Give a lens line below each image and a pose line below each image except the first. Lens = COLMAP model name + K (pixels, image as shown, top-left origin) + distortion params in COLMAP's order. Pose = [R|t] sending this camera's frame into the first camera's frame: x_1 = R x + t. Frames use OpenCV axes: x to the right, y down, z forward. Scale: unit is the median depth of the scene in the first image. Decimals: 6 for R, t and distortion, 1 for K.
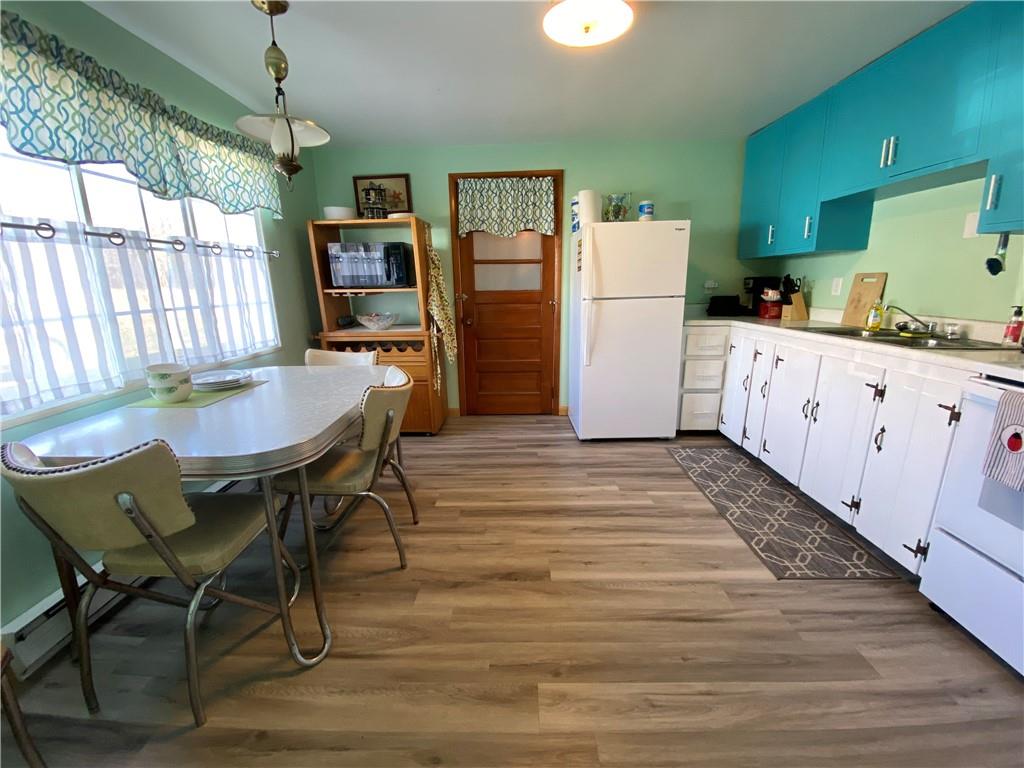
lens RADIAL K [[410.4, 0, 512.0], [0, 410.4, 384.0], [0, 0, 1]] dist [0.014393, -0.018254]
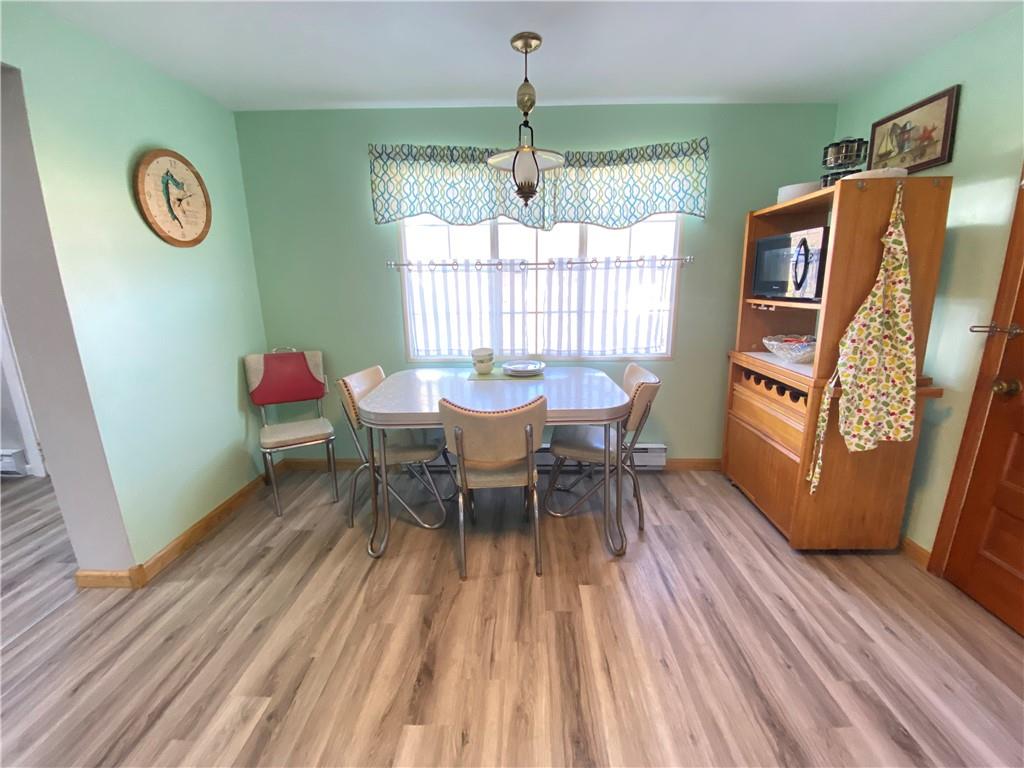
lens RADIAL K [[410.4, 0, 512.0], [0, 410.4, 384.0], [0, 0, 1]] dist [0.014393, -0.018254]
pose [[-0.005778, 0.255987, -0.966663, 0.483797], [-0.220769, 0.942500, 0.250908, -0.239711], [0.975309, 0.214859, 0.051068, 0.764599]]
